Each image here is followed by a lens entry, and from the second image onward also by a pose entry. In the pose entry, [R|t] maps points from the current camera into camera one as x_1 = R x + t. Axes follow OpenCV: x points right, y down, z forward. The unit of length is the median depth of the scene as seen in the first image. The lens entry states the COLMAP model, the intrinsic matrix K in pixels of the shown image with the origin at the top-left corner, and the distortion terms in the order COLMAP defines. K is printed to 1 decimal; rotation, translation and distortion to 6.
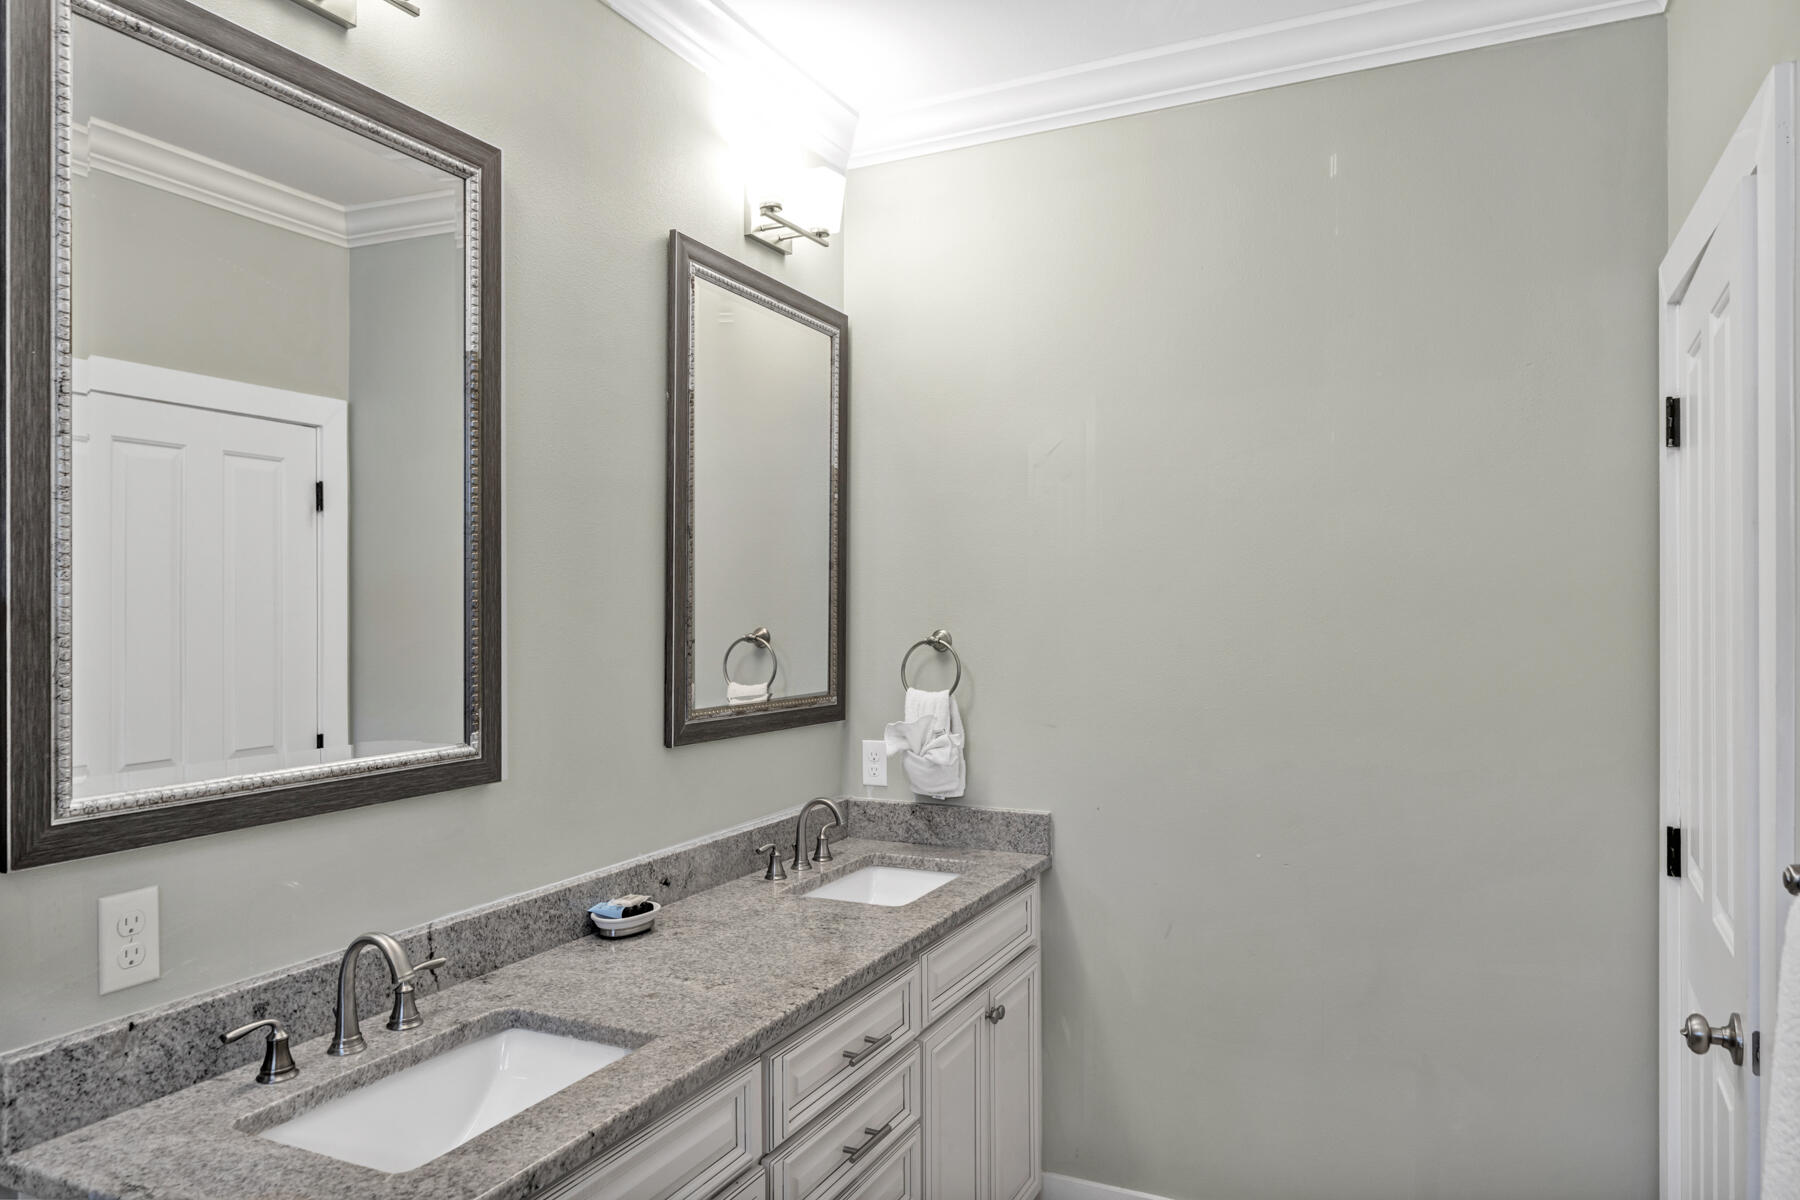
lens RADIAL K [[1184.0, 0, 900.0], [0, 1184.0, 600.0], [0, 0, 1]] dist [0.004528, 0.003358]
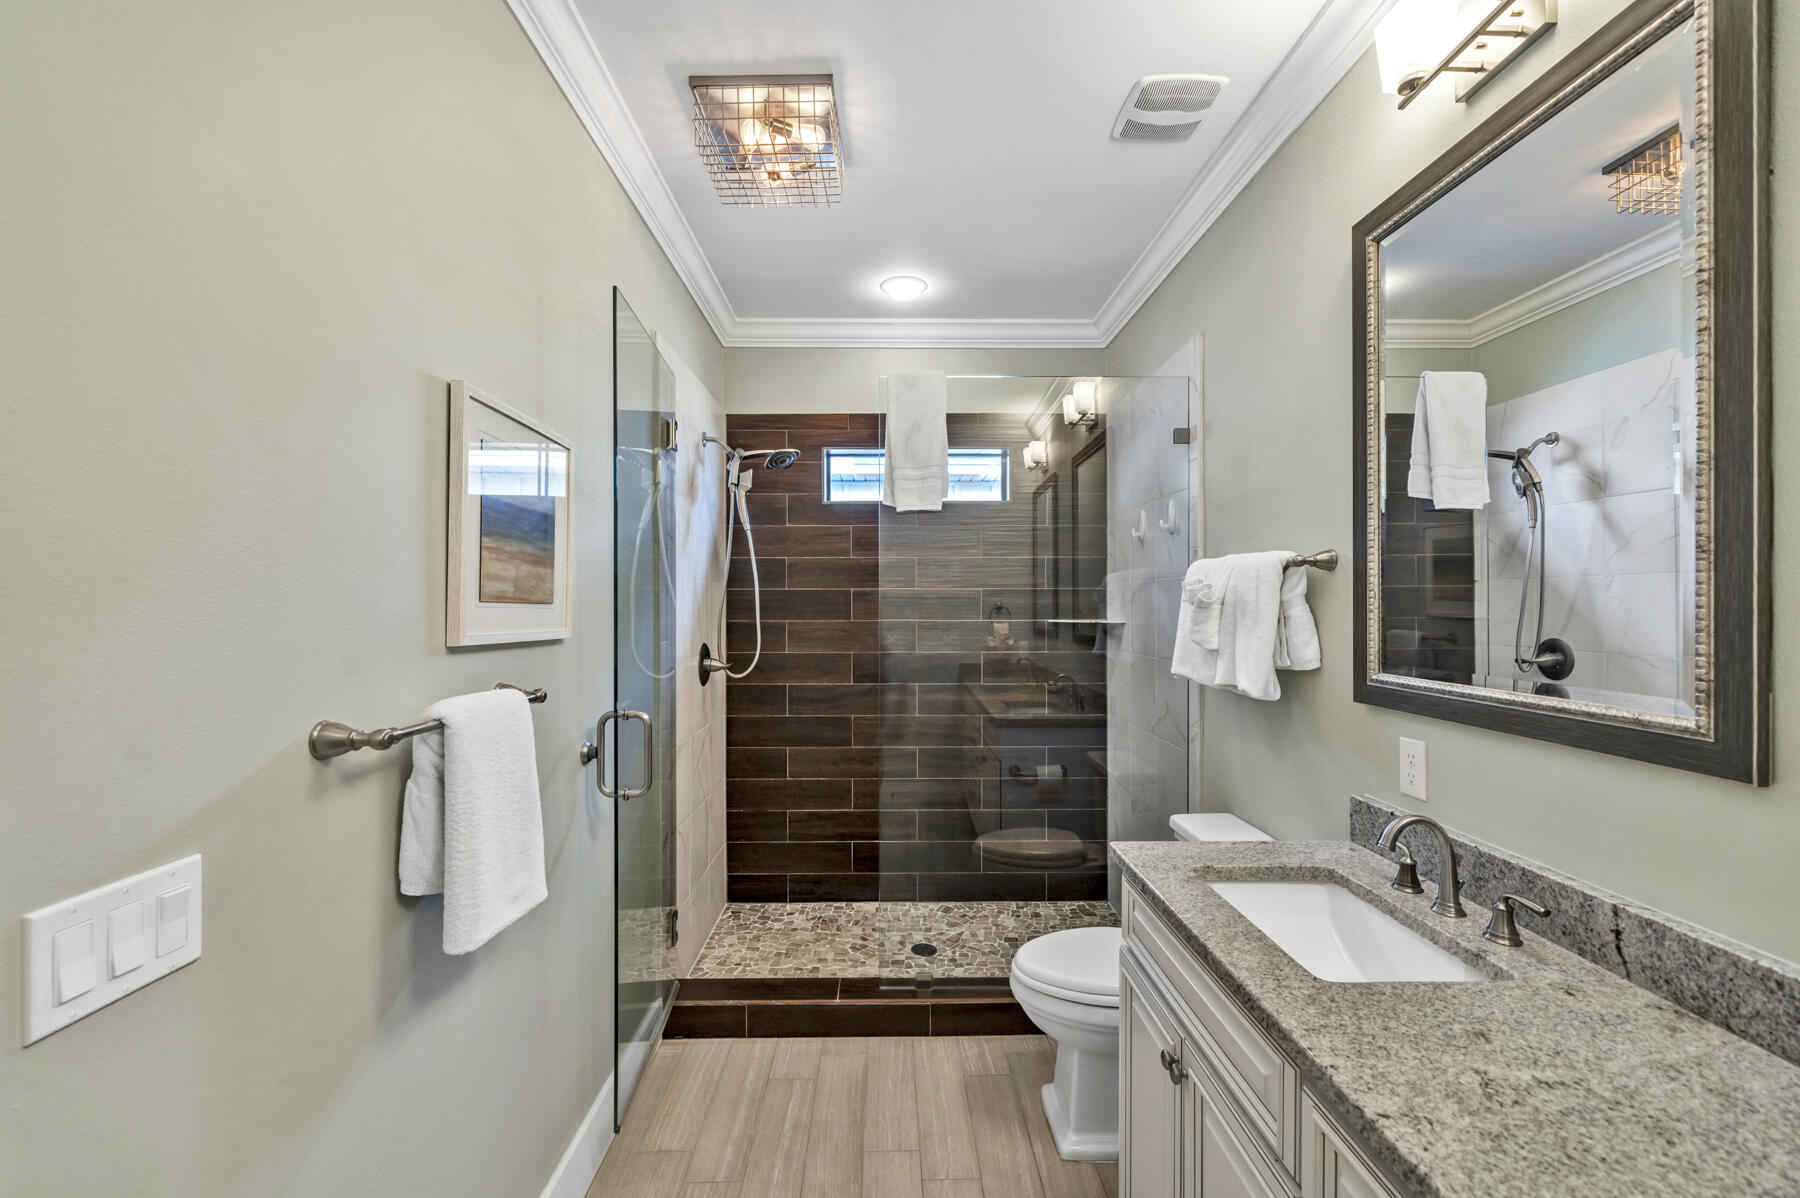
lens RADIAL K [[728.5, 0, 899.5], [0, 728.5, 607.3], [0, 0, 1]] dist [-0.002250, -0.000640]
pose [[-0.892283, 0.001153, -0.451476, 0.330216], [-0.000334, 0.999995, 0.003215, 0.044237], [0.451477, 0.003019, -0.892278, 1.173493]]
